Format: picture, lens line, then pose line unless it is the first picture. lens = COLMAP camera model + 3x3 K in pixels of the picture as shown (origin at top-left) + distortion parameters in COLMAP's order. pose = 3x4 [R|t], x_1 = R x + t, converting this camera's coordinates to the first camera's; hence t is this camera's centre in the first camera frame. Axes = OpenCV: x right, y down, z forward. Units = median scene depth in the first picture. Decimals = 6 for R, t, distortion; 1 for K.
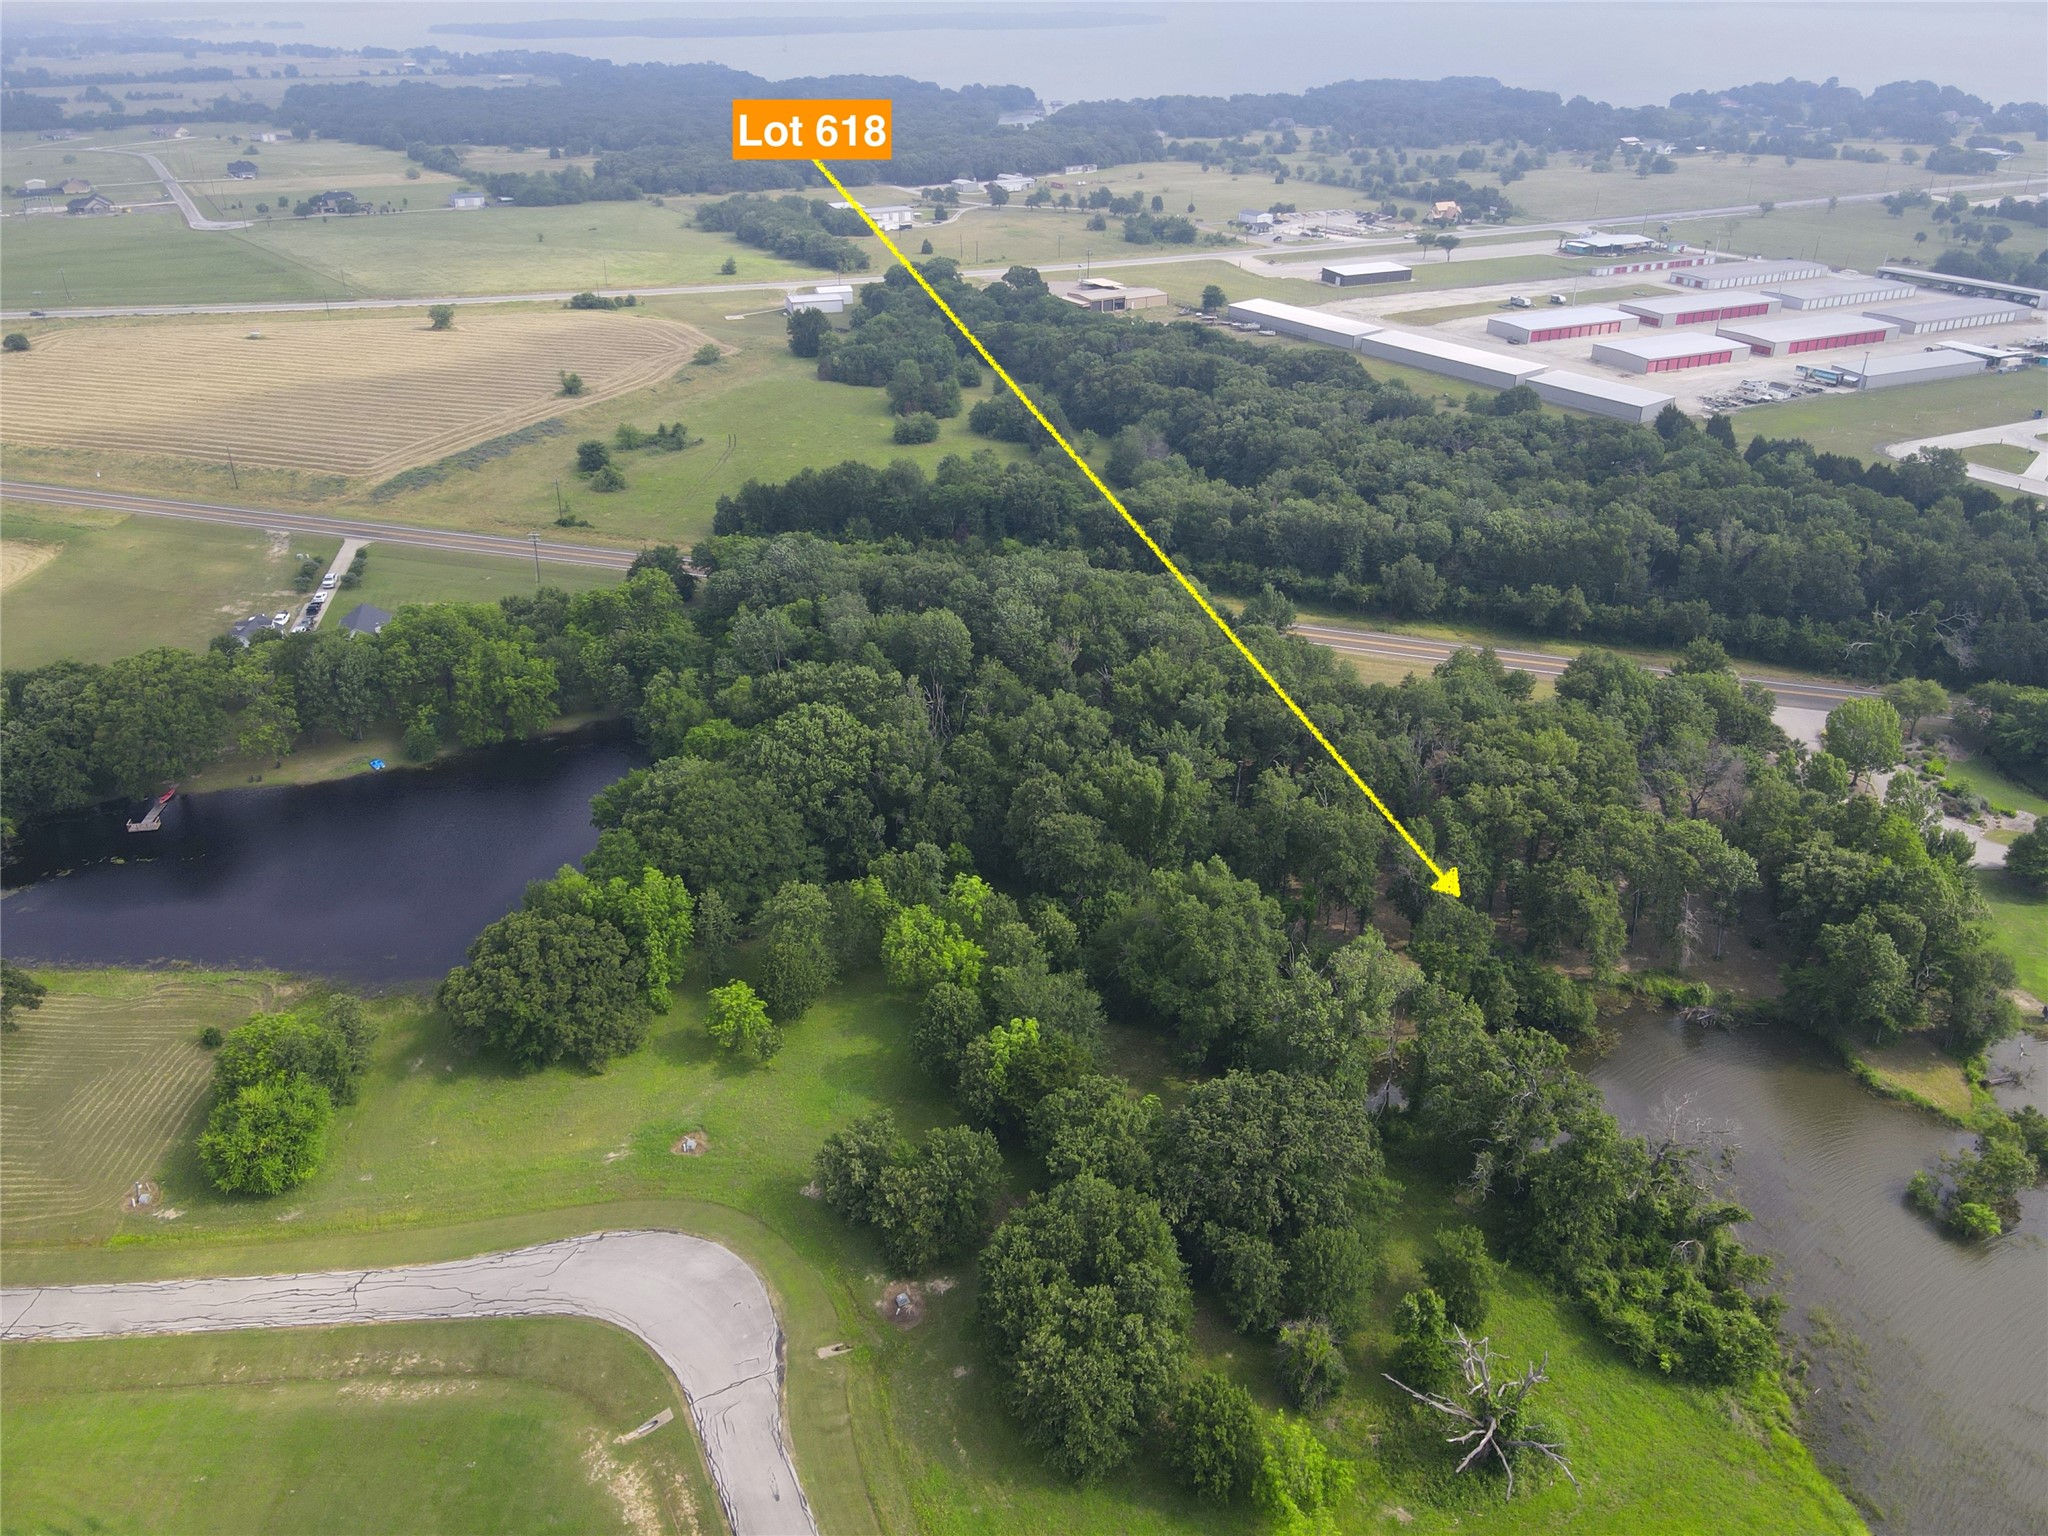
lens RADIAL K [[1498.6, 0, 1024.0], [0, 1498.6, 768.0], [0, 0, 1]] dist [0.009418, 0.013522]
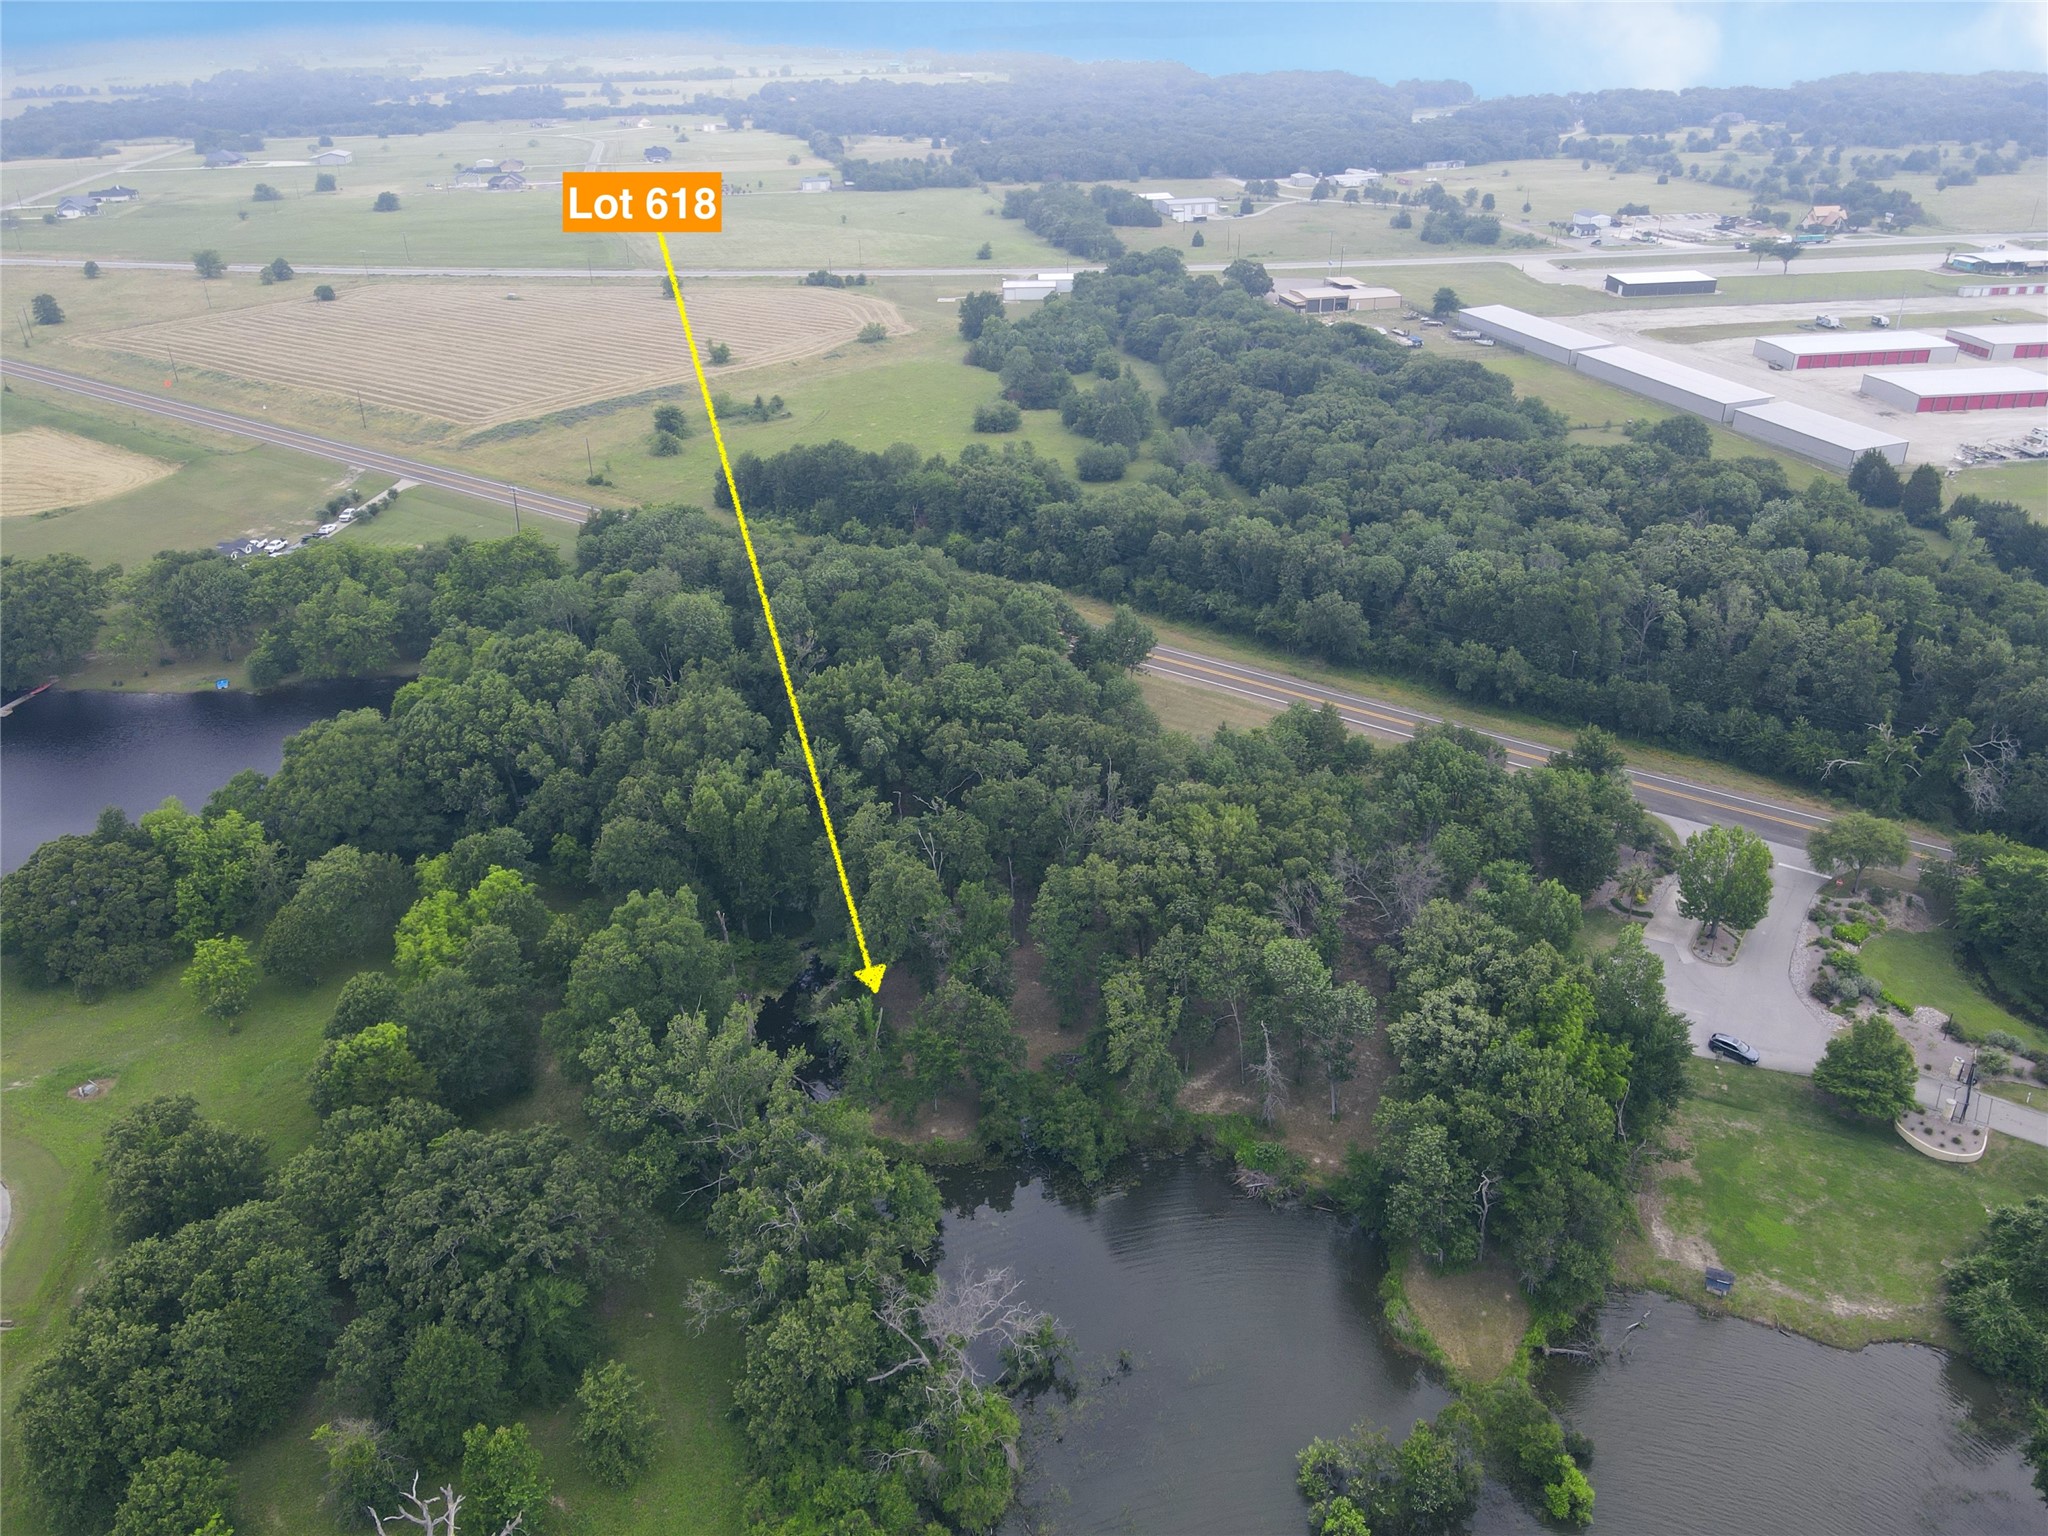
lens RADIAL K [[1499.3, 0, 1024.0], [0, 1499.3, 768.0], [0, 0, 1]] dist [0.020251, -0.004797]
pose [[0.946298, 0.135644, -0.293463, 0.186171], [-0.136484, 0.990484, 0.017713, -0.017292], [0.293073, 0.023291, 0.955806, 0.068336]]
